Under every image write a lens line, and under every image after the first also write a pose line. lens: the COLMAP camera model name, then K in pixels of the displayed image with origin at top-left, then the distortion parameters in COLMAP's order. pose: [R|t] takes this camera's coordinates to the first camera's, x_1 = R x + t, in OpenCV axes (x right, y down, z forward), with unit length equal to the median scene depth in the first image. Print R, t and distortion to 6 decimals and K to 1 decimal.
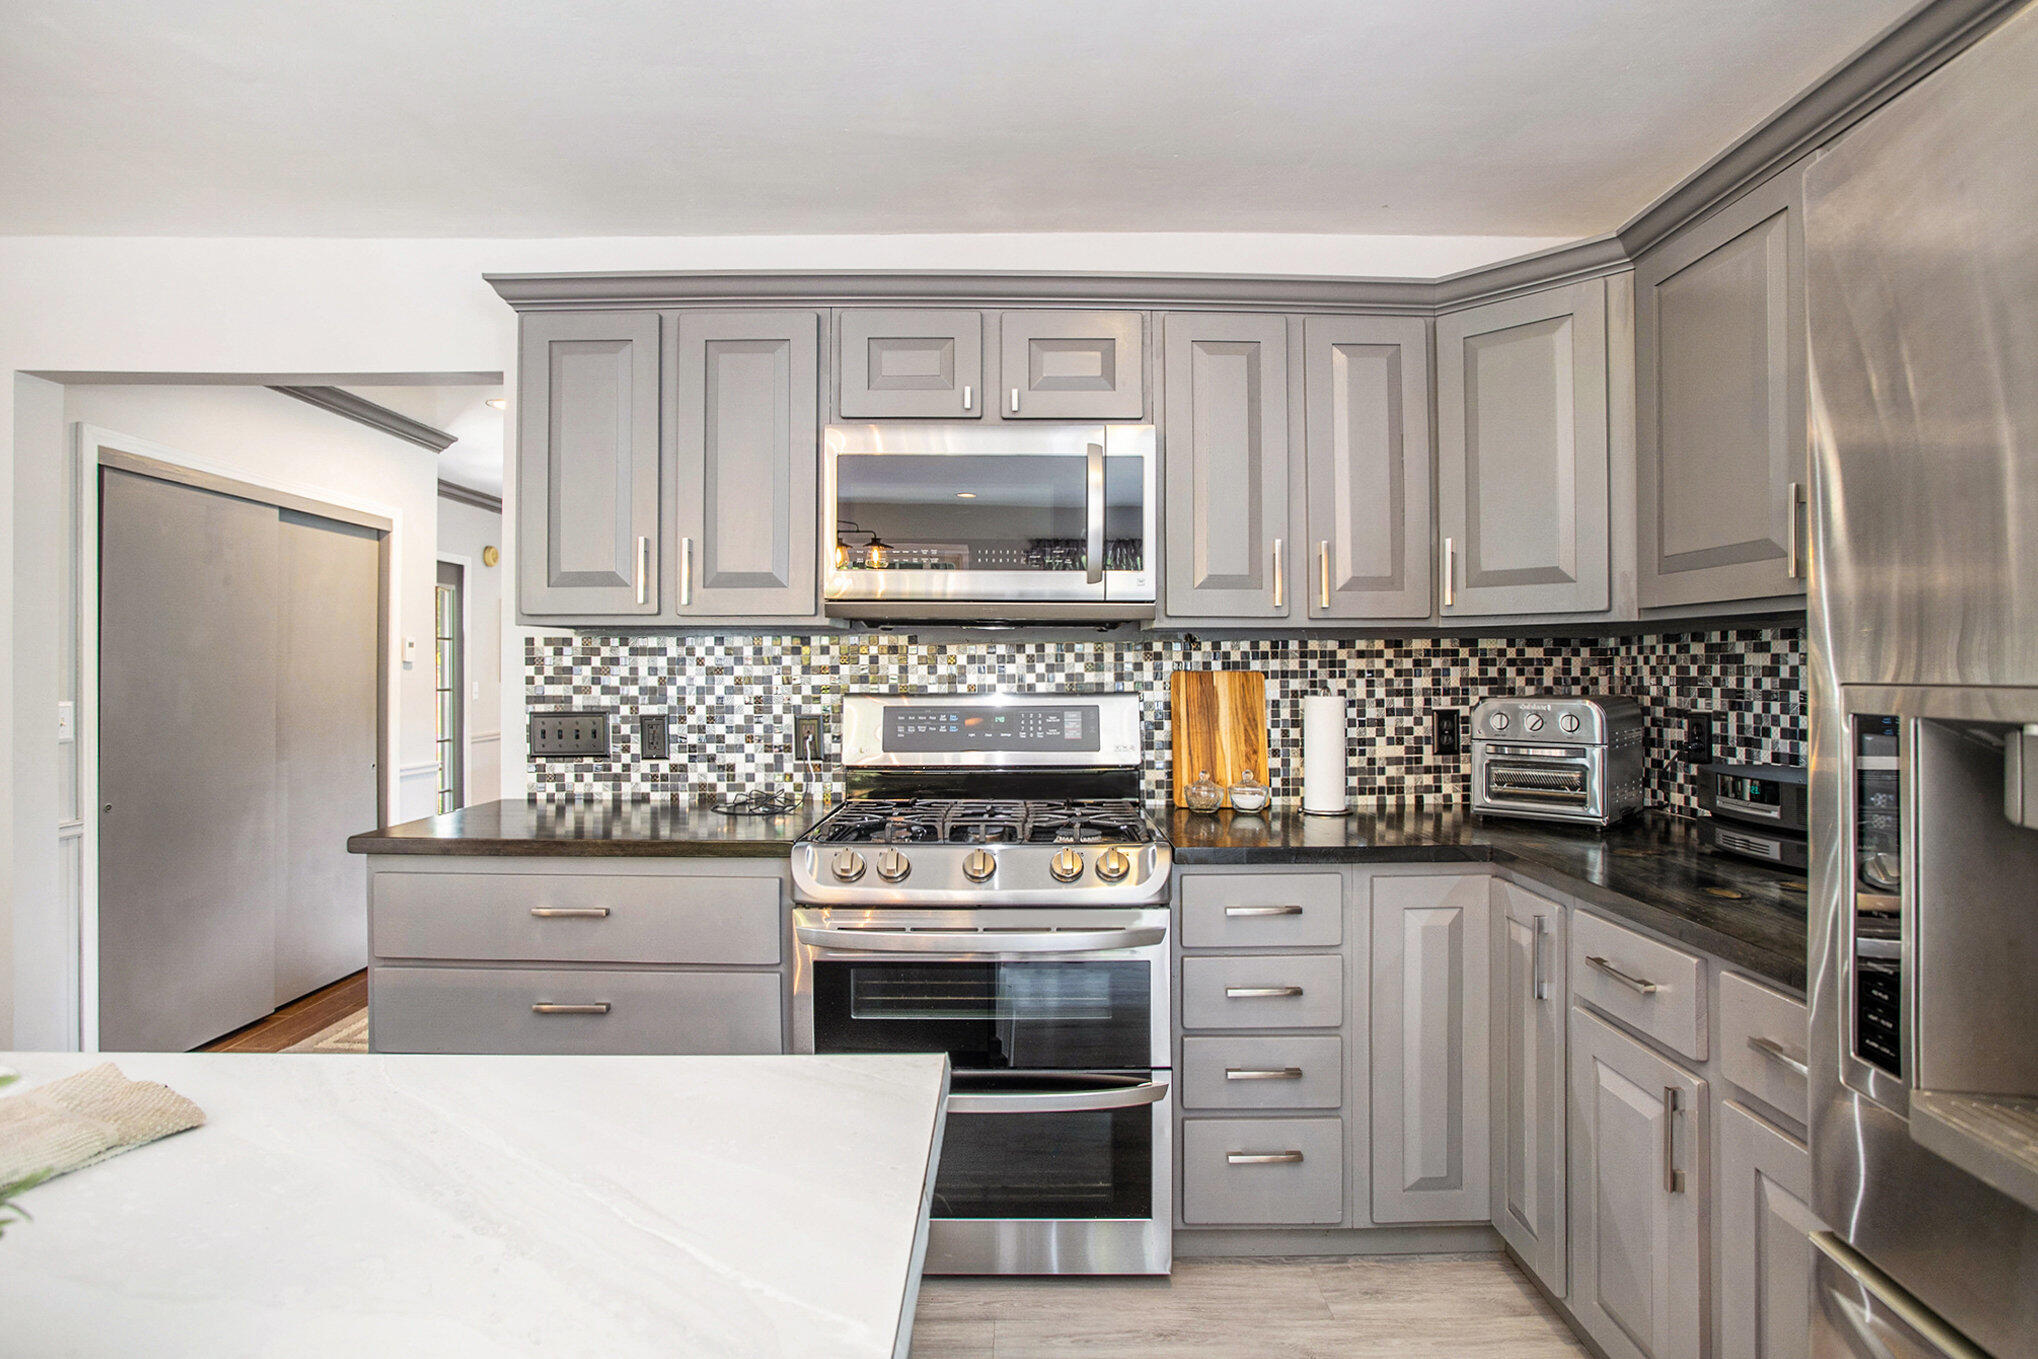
lens RADIAL K [[990.5, 0, 1025.2], [0, 990.5, 659.5], [0, 0, 1]] dist [-0.073823, 0.024210]
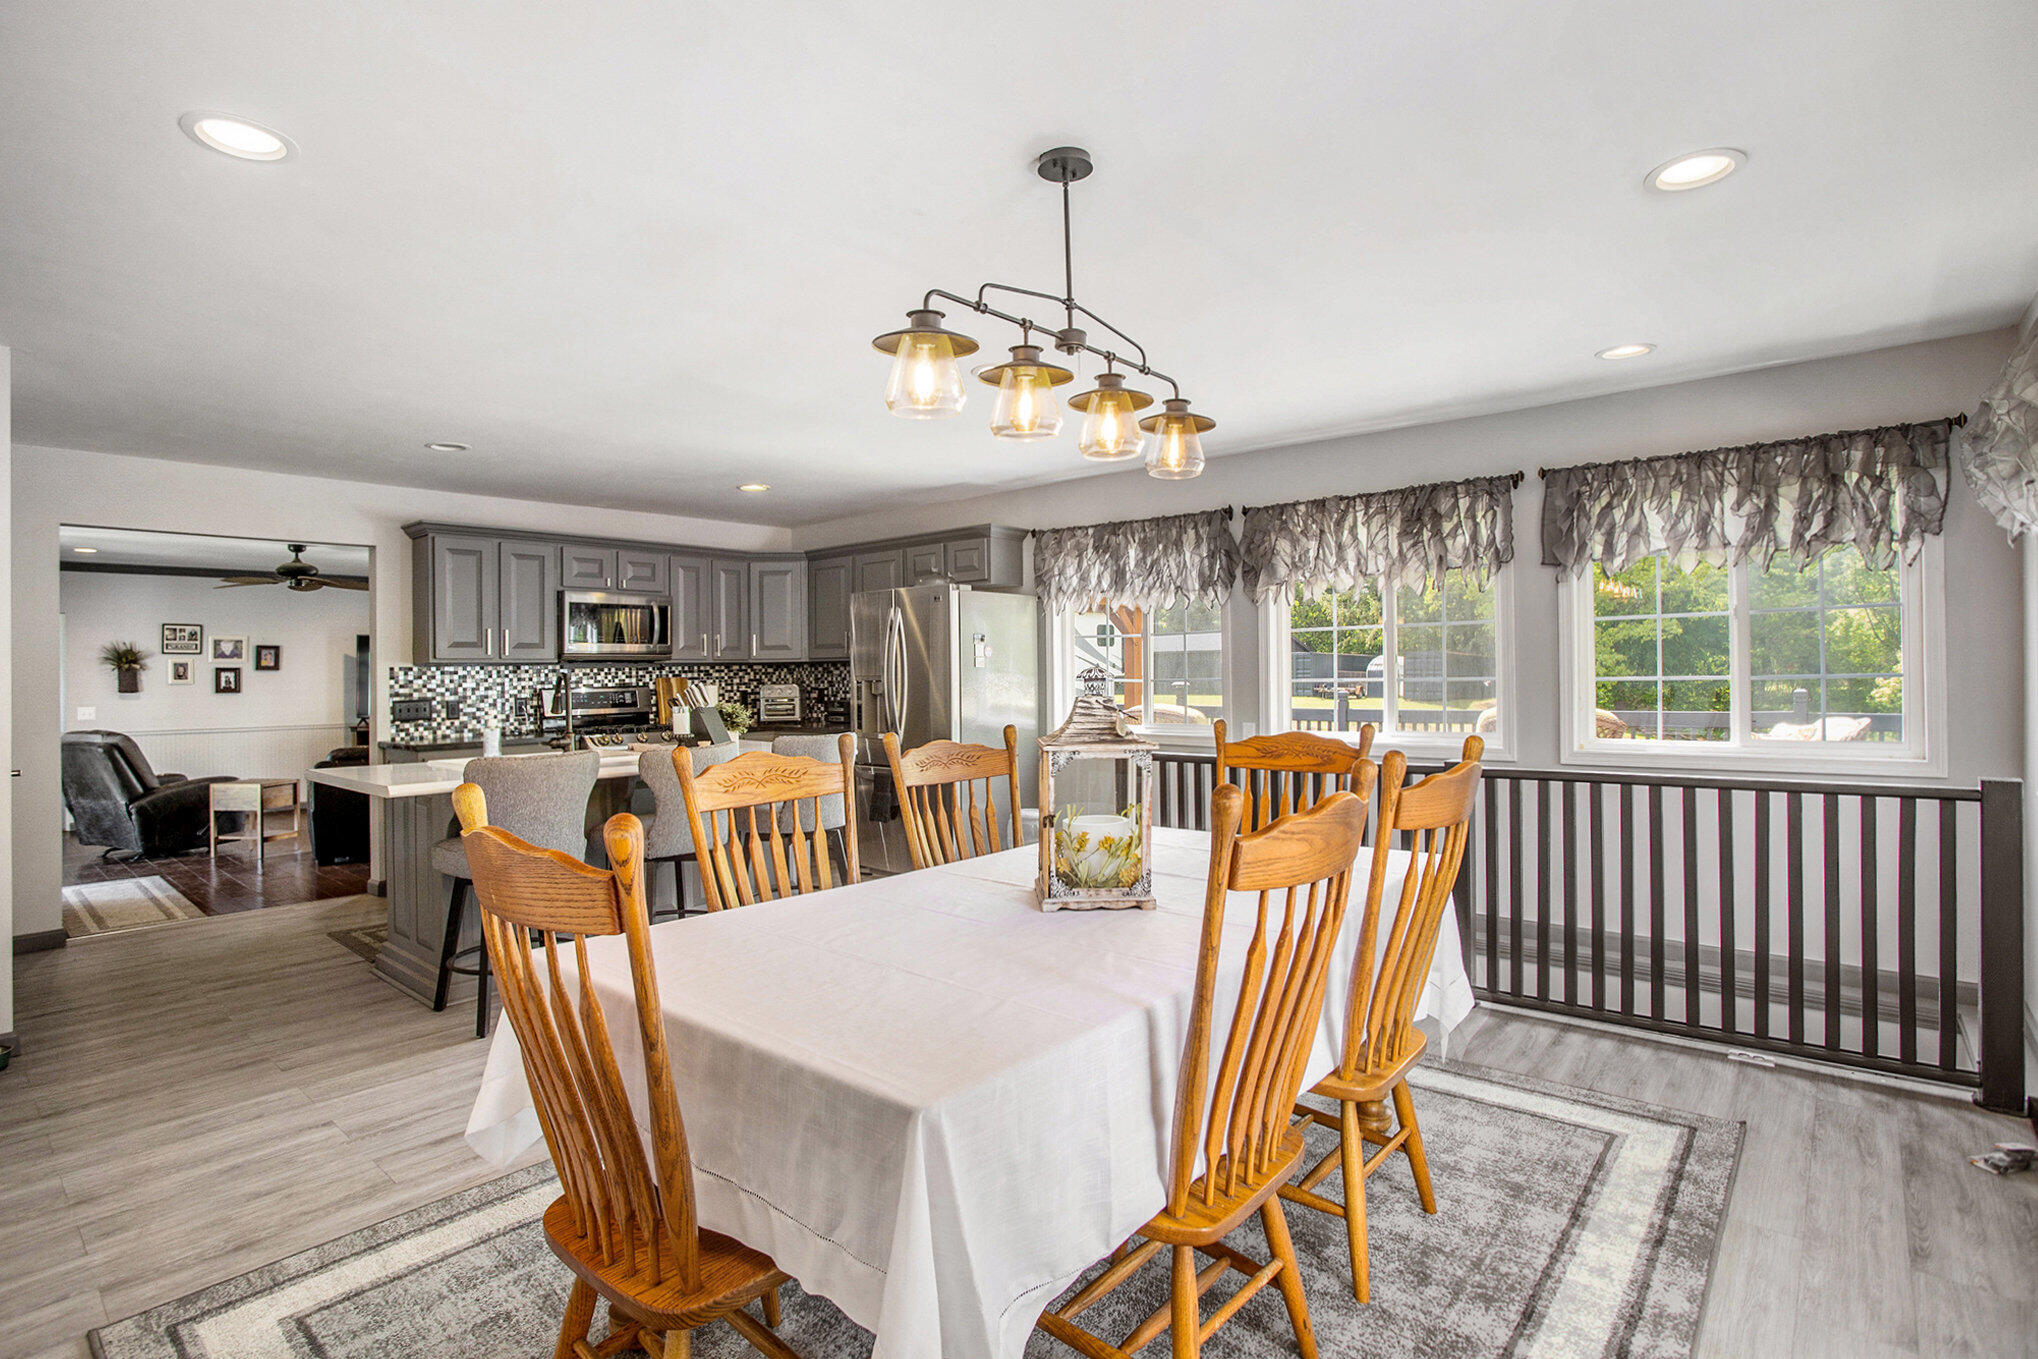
lens RADIAL K [[990.5, 0, 1025.2], [0, 990.5, 659.5], [0, 0, 1]] dist [-0.073823, 0.024210]
pose [[0.643797, -0.001499, 0.765195, -1.252416], [-0.000666, 0.999997, 0.002519, -0.046045], [-0.765196, -0.002132, 0.643794, -1.496842]]
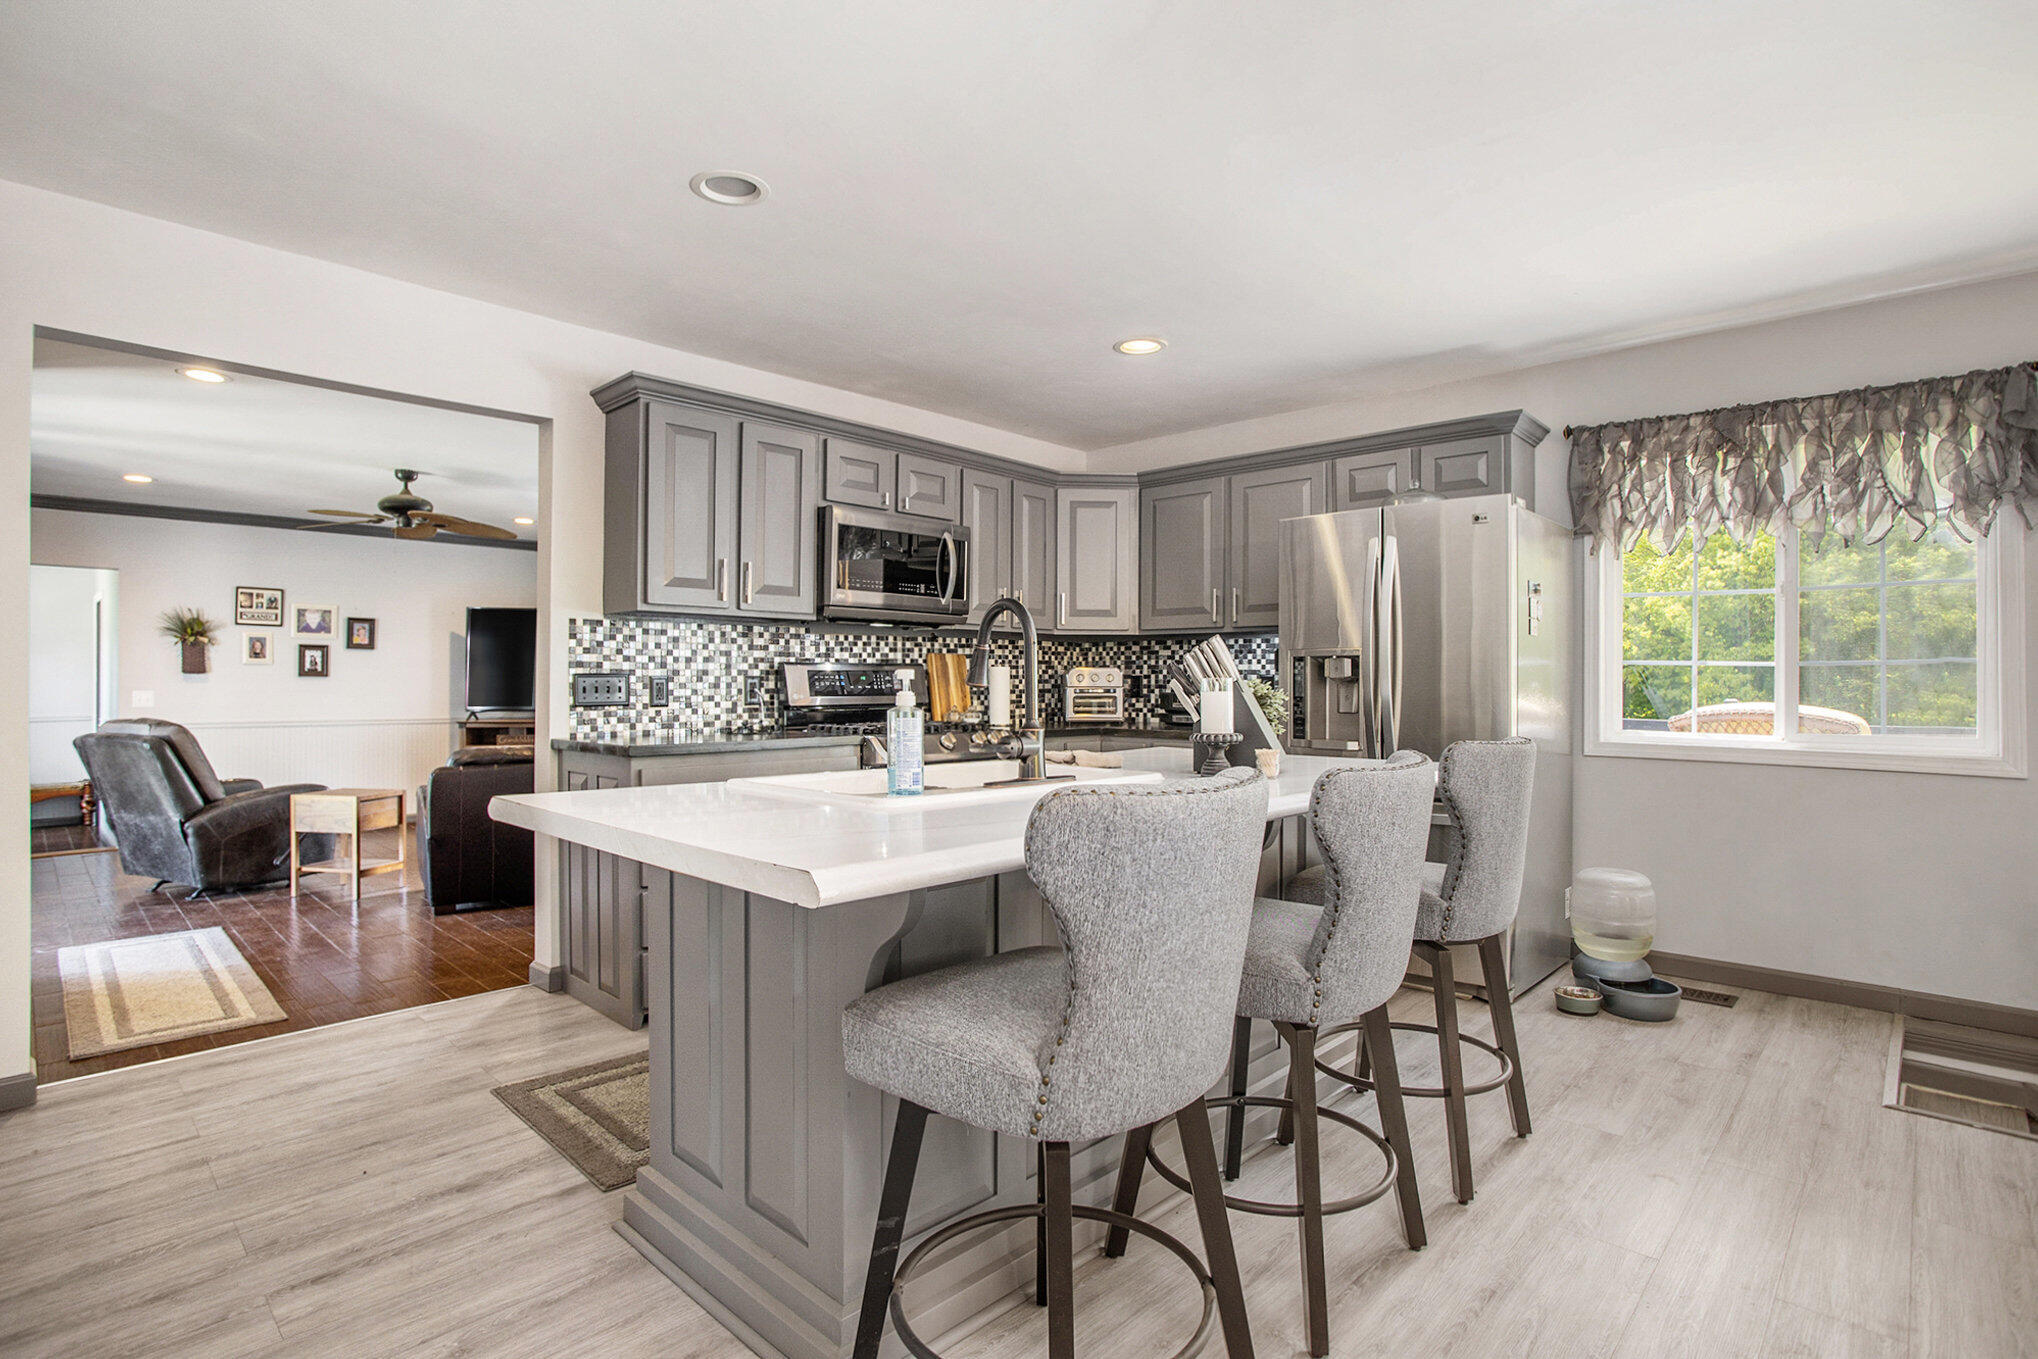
lens RADIAL K [[1002.4, 0, 1019.0], [0, 1002.4, 679.5], [0, 0, 1]] dist [-0.101260, 0.037201]
pose [[0.688279, 0.003389, 0.725438, -1.070754], [-0.015261, 0.999835, 0.009808, 0.039255], [-0.725285, -0.017822, 0.688218, -0.389816]]
